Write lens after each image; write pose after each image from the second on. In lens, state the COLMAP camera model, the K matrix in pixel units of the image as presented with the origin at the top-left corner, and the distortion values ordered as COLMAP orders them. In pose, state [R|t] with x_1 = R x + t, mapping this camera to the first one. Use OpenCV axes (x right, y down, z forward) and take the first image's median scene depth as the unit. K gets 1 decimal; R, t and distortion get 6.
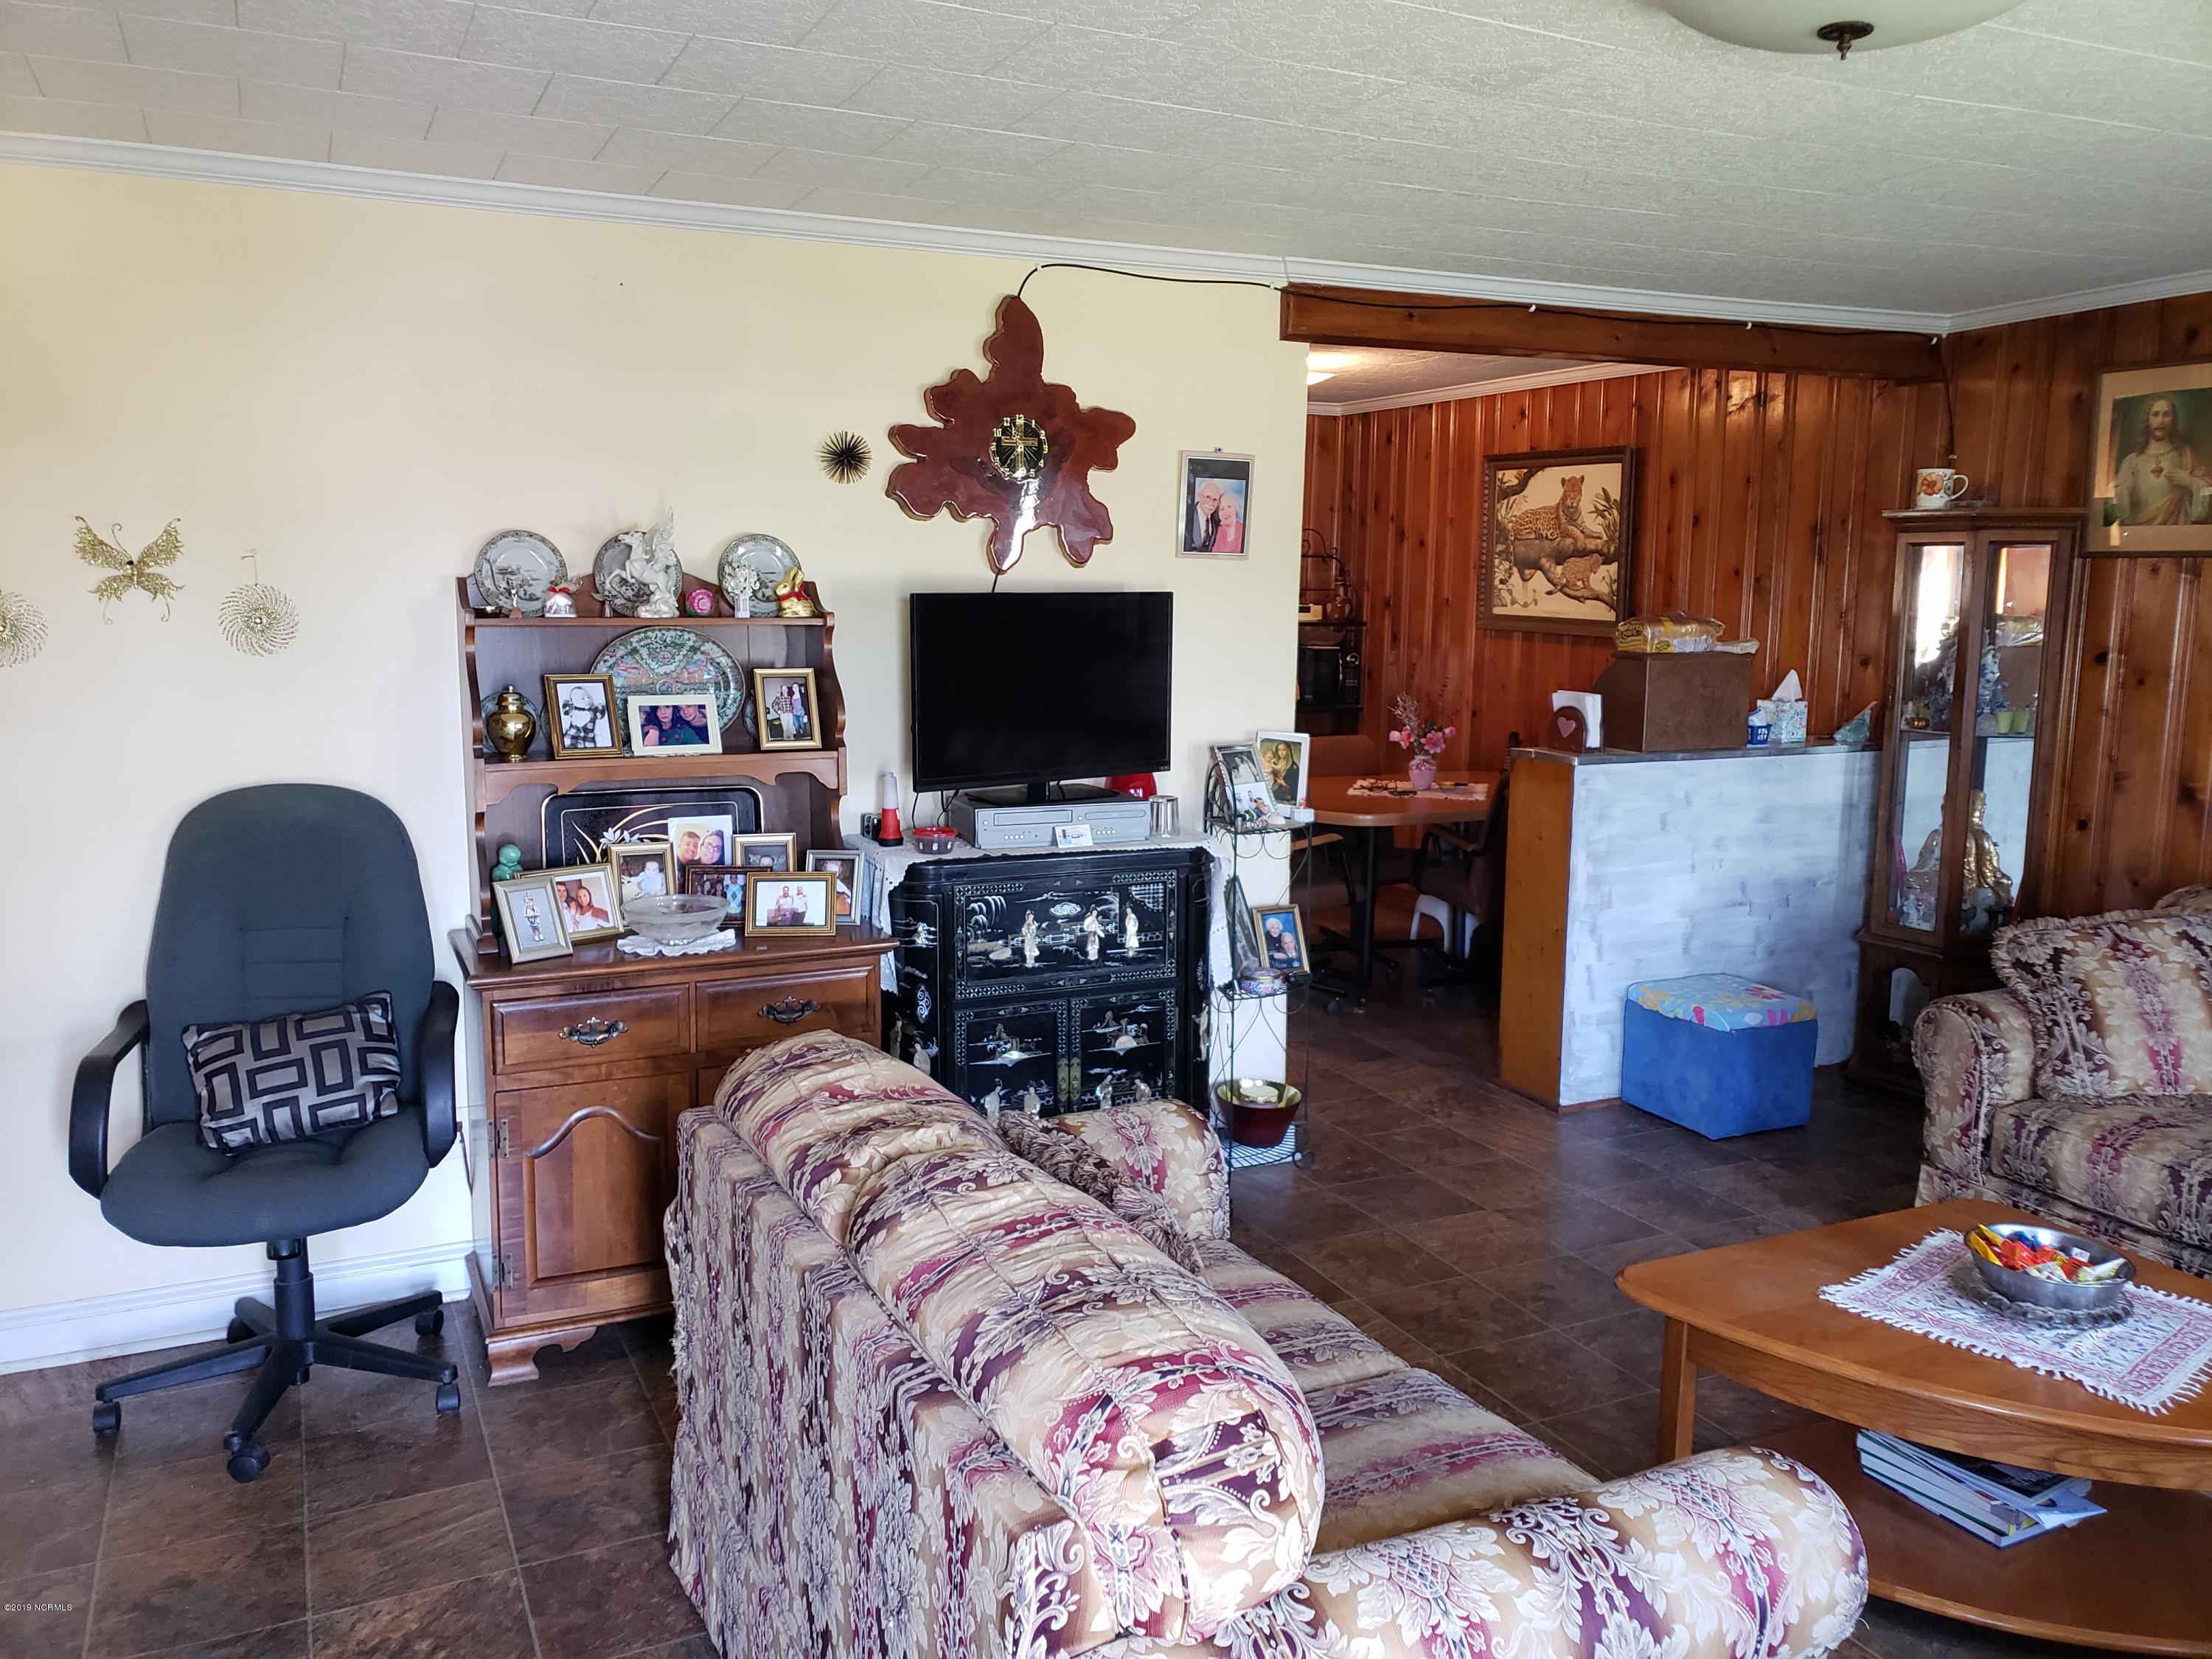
lens RADIAL K [[1719.6, 0, 1106.0], [0, 1719.6, 829.5], [0, 0, 1]] dist [0.148044, -0.004657]
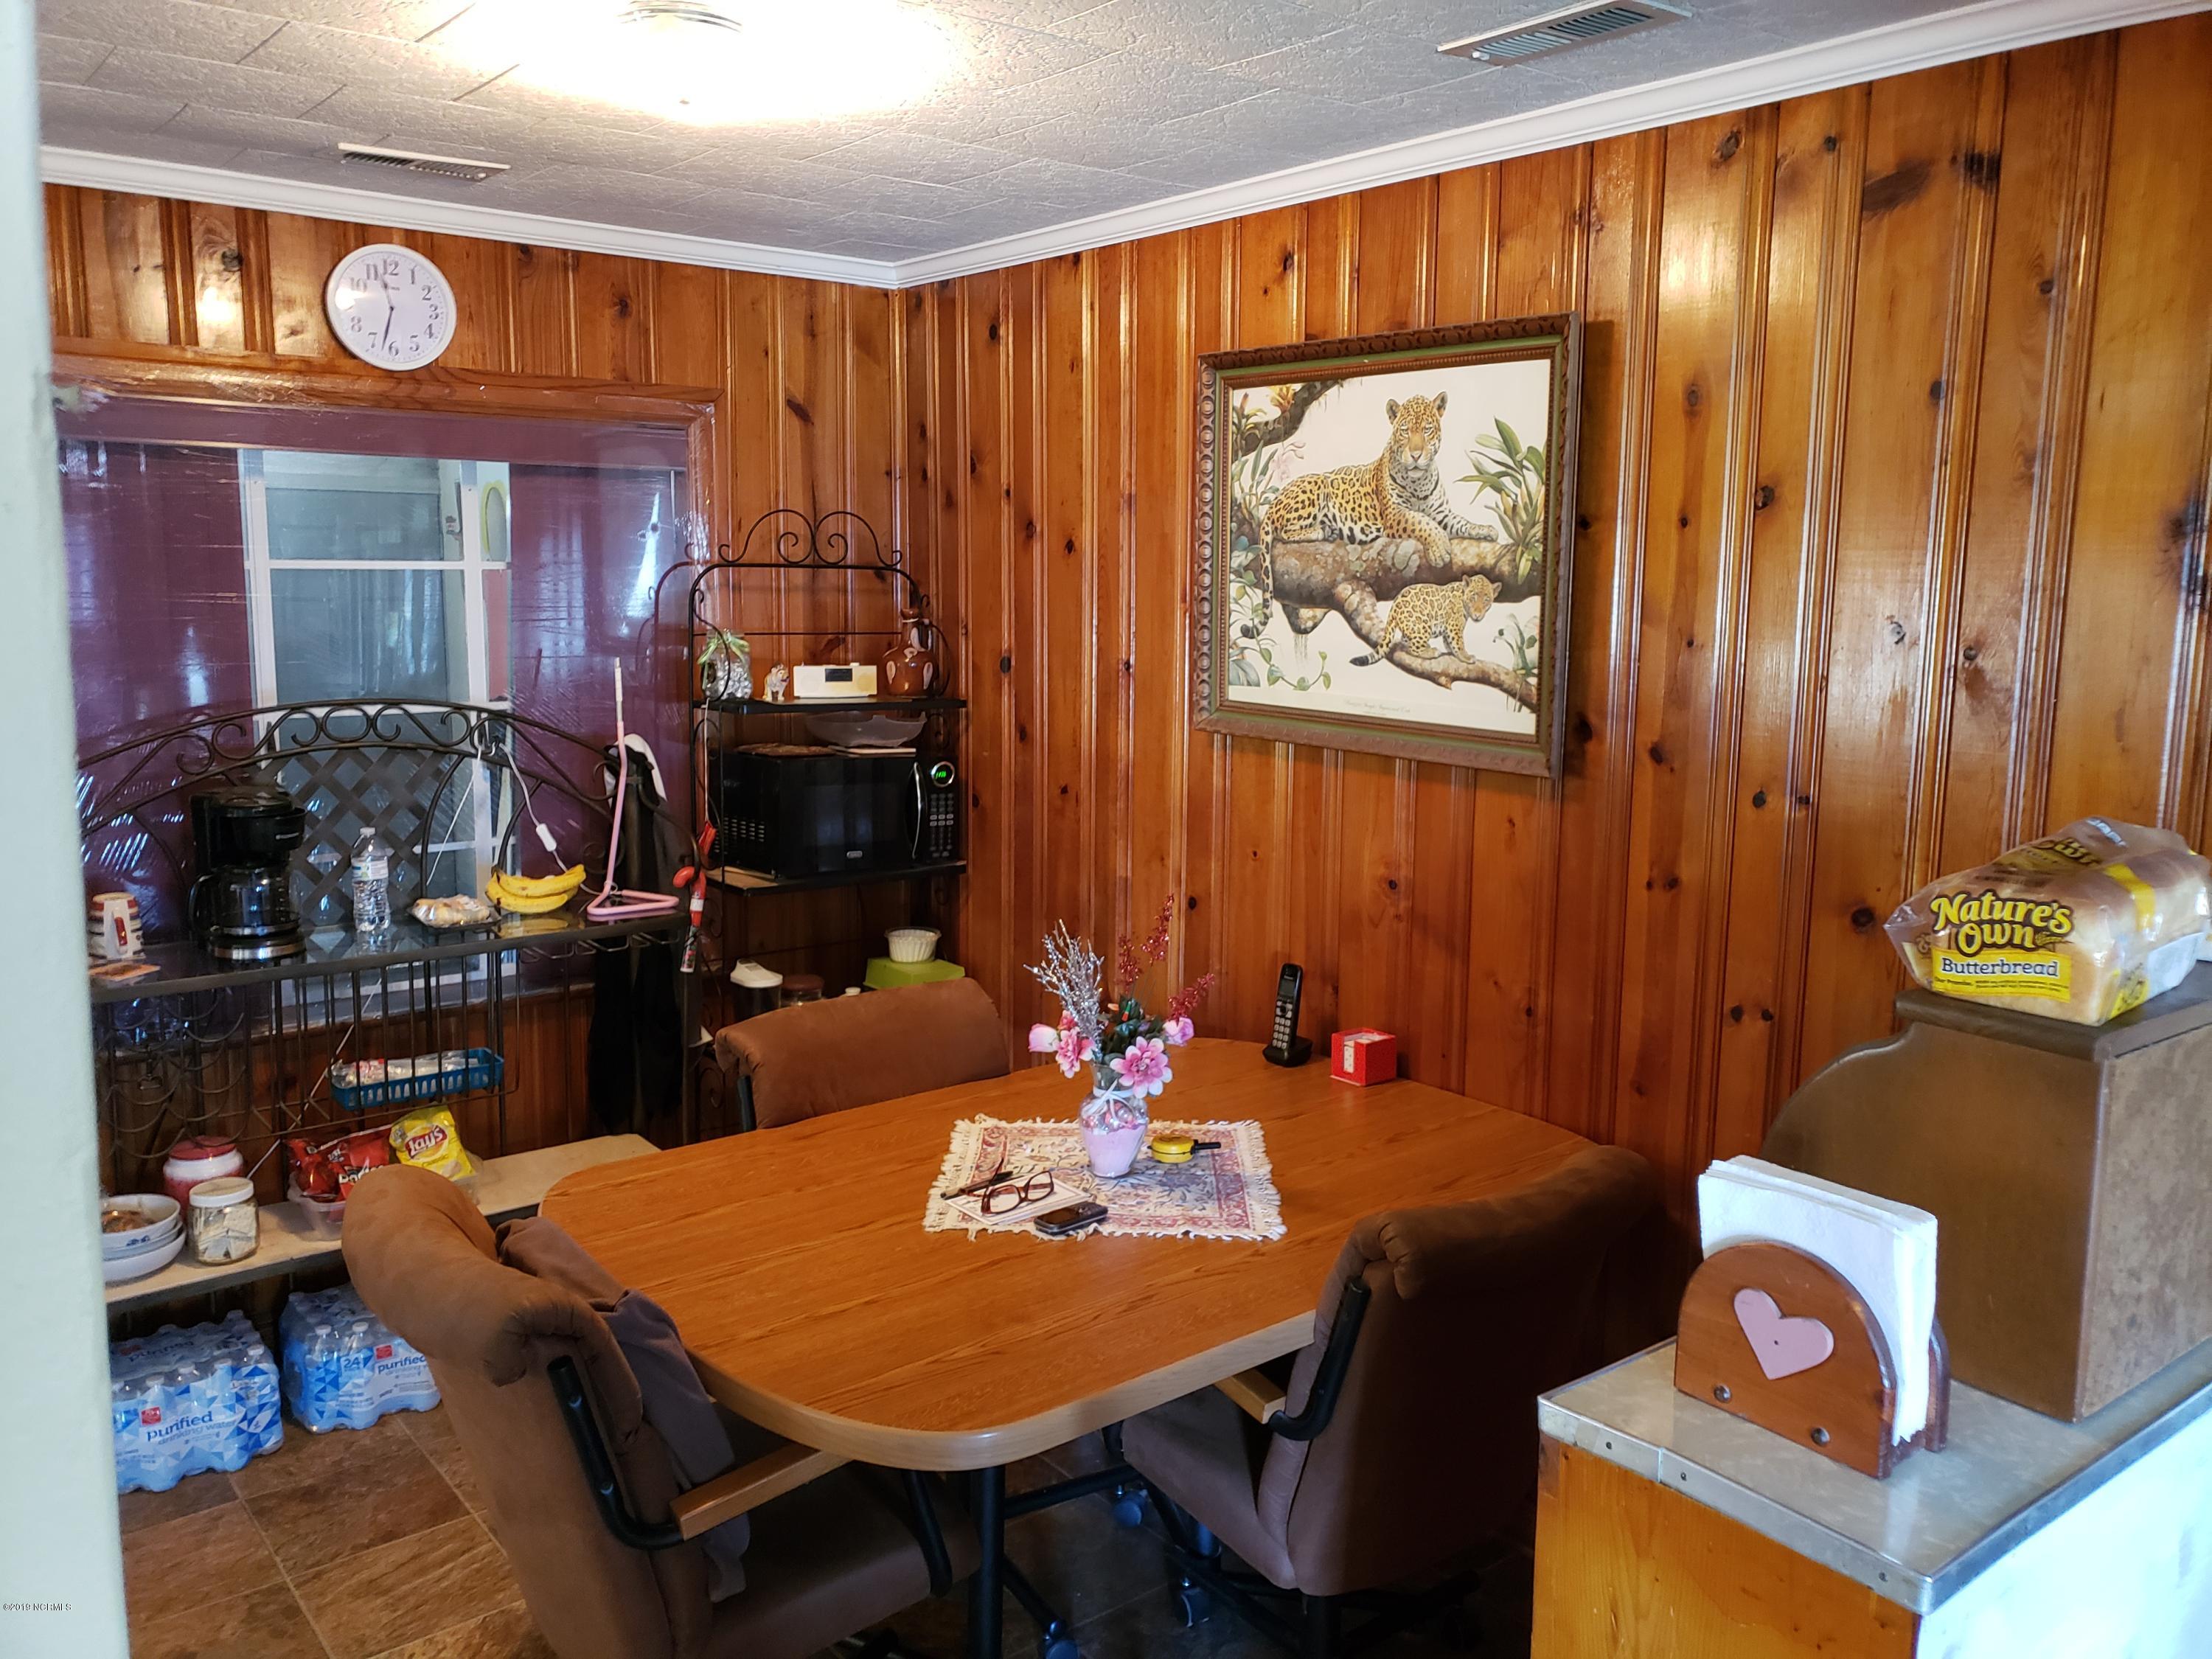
lens RADIAL K [[1719.6, 0, 1106.0], [0, 1719.6, 829.5], [0, 0, 1]] dist [0.148044, -0.004657]
pose [[0.975589, -0.033288, 0.217069, 0.091611], [0.032457, 0.999446, 0.007390, -0.096578], [-0.217195, -0.000164, 0.976128, 0.571398]]
